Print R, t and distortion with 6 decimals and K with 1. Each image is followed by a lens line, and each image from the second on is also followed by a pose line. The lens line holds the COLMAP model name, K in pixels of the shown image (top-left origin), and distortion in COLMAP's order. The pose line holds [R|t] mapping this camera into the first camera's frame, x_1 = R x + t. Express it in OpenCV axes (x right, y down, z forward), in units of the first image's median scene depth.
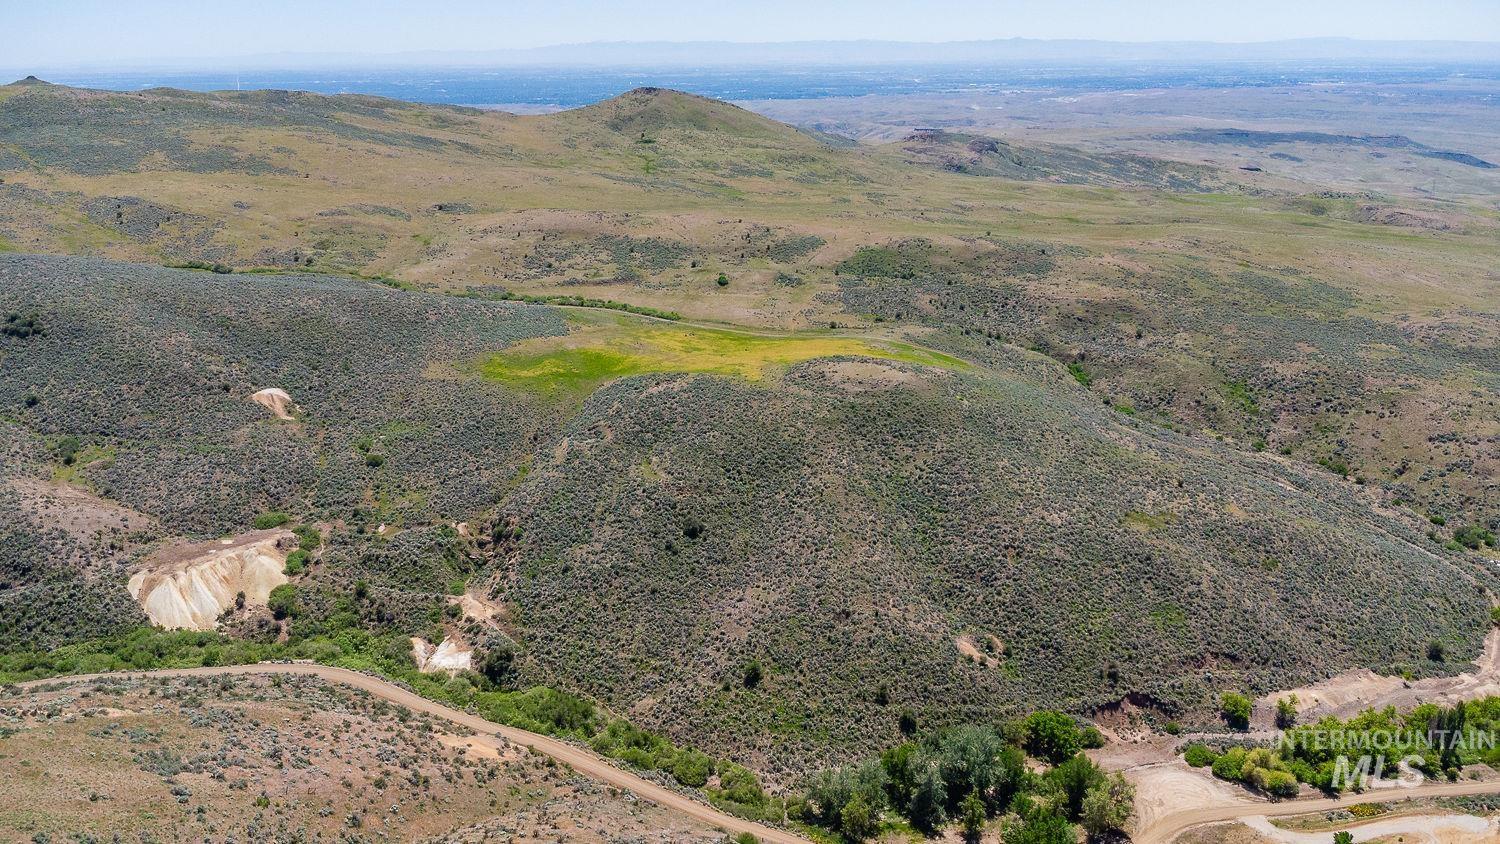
lens RADIAL K [[1158.3, 0, 752.5], [0, 1158.3, 420.7], [0, 0, 1]] dist [0.023290, -0.006448]
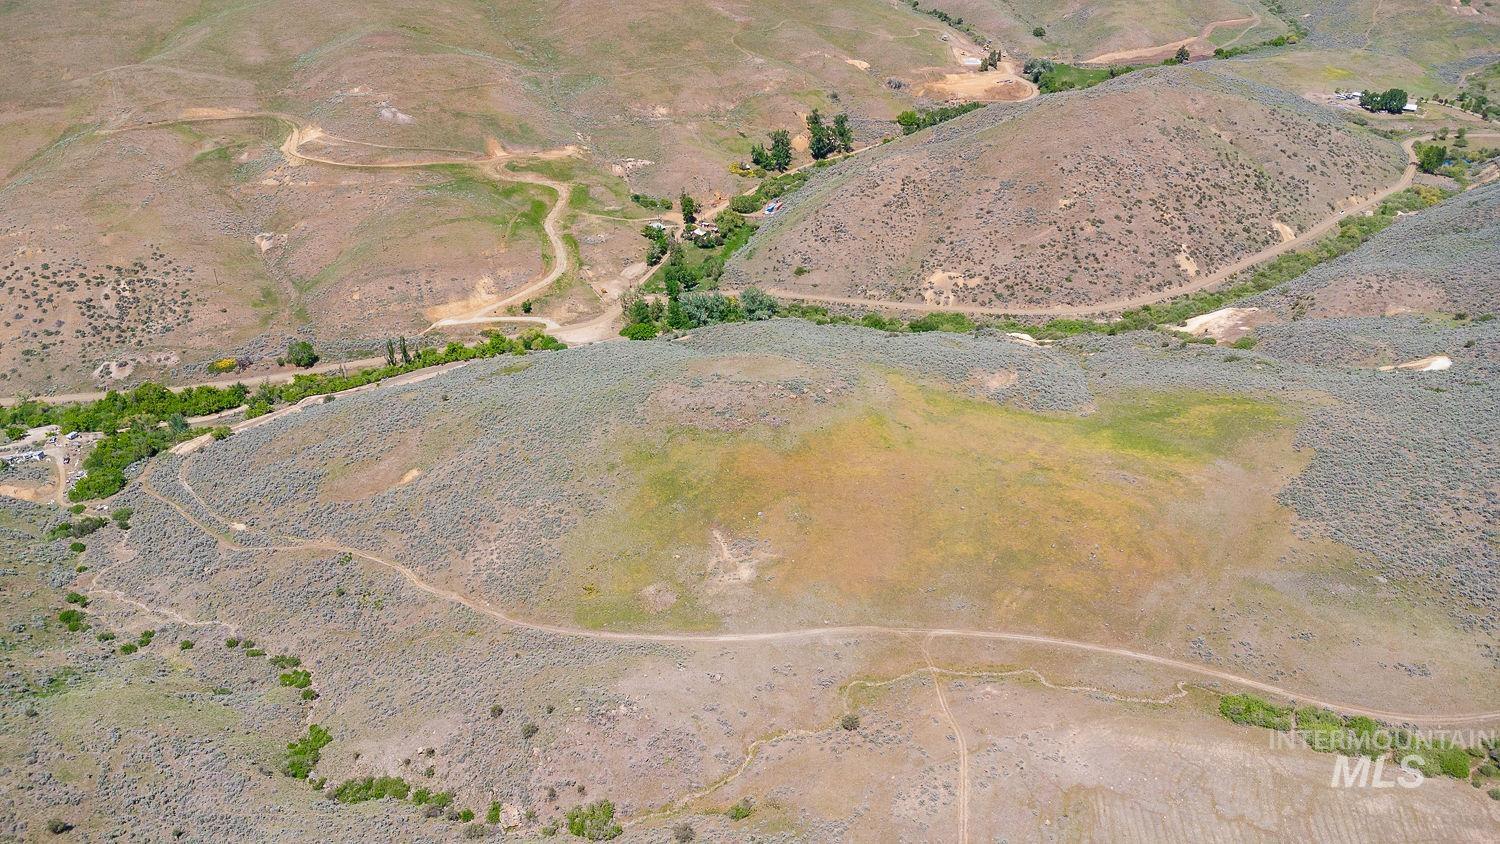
lens RADIAL K [[1090.6, 0, 751.3], [0, 1090.6, 419.5], [0, 0, 1]] dist [0.039017, -0.049853]
pose [[-0.994451, 0.048364, -0.093420, 0.209478], [-0.033714, 0.694684, 0.718524, -0.672645], [0.099648, 0.717687, -0.689199, 1.826553]]
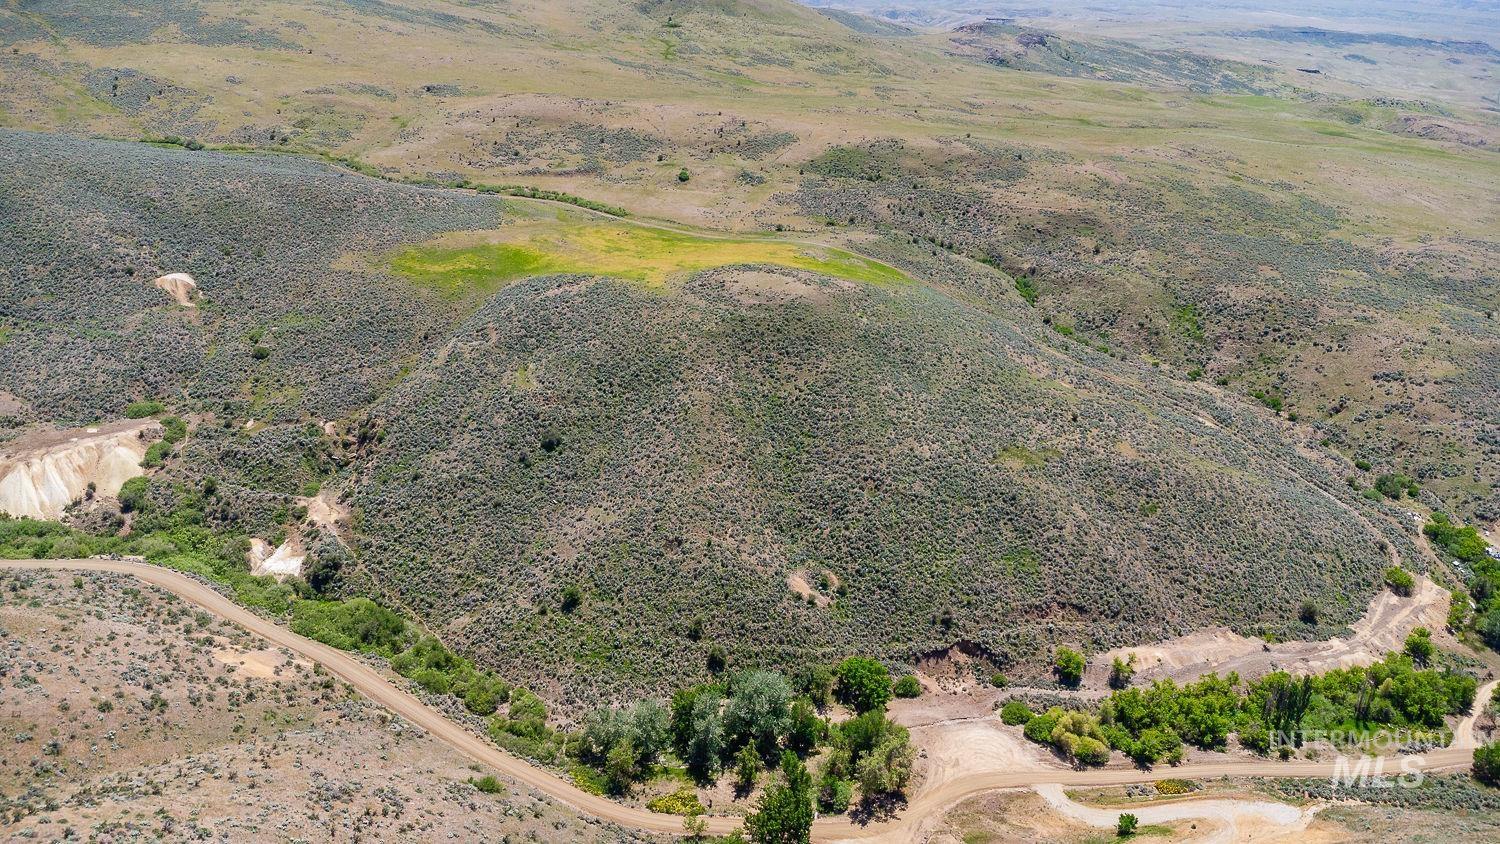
lens RADIAL K [[1090.6, 0, 751.3], [0, 1090.6, 419.5], [0, 0, 1]] dist [0.039017, -0.049853]
pose [[0.996711, 0.051084, -0.062904, 0.172408], [-0.043894, 0.992871, 0.110817, -0.034784], [0.068116, -0.107691, 0.991848, 0.095710]]
